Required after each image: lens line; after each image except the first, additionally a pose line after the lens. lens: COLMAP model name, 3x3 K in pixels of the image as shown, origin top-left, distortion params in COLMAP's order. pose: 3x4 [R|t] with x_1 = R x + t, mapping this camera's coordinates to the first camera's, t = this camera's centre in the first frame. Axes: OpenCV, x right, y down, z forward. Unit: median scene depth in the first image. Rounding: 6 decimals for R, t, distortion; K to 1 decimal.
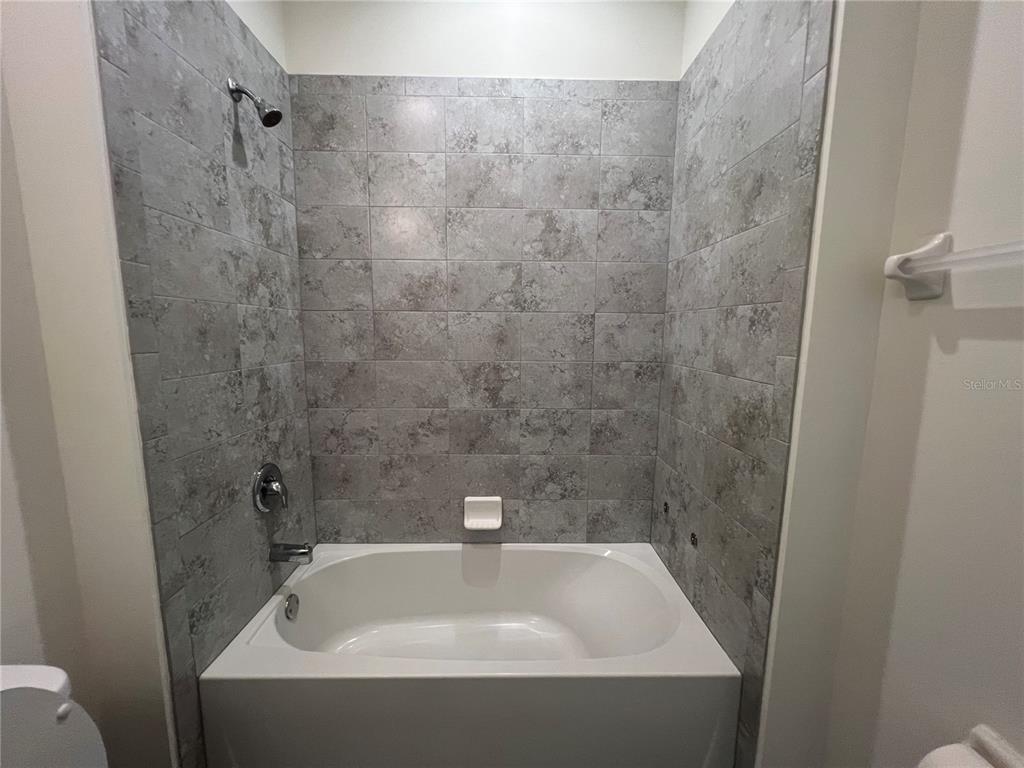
lens RADIAL K [[409.2, 0, 510.6], [0, 409.2, 384.2], [0, 0, 1]] dist [0.000319, 0.000659]
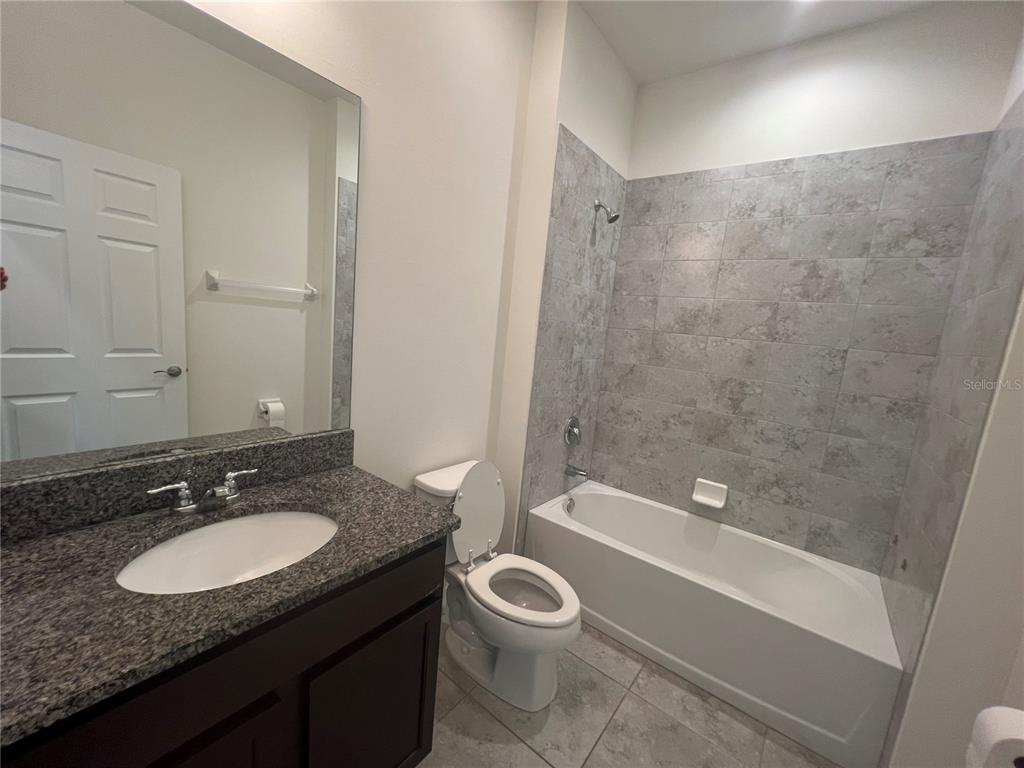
lens RADIAL K [[409.2, 0, 511.6], [0, 409.2, 386.1], [0, 0, 1]] dist [0.000319, 0.000659]
pose [[0.778485, 0.158872, -0.607224, 0.190237], [-0.171187, 0.984501, 0.038113, 0.043404], [0.603868, 0.074279, 0.793616, -0.453117]]
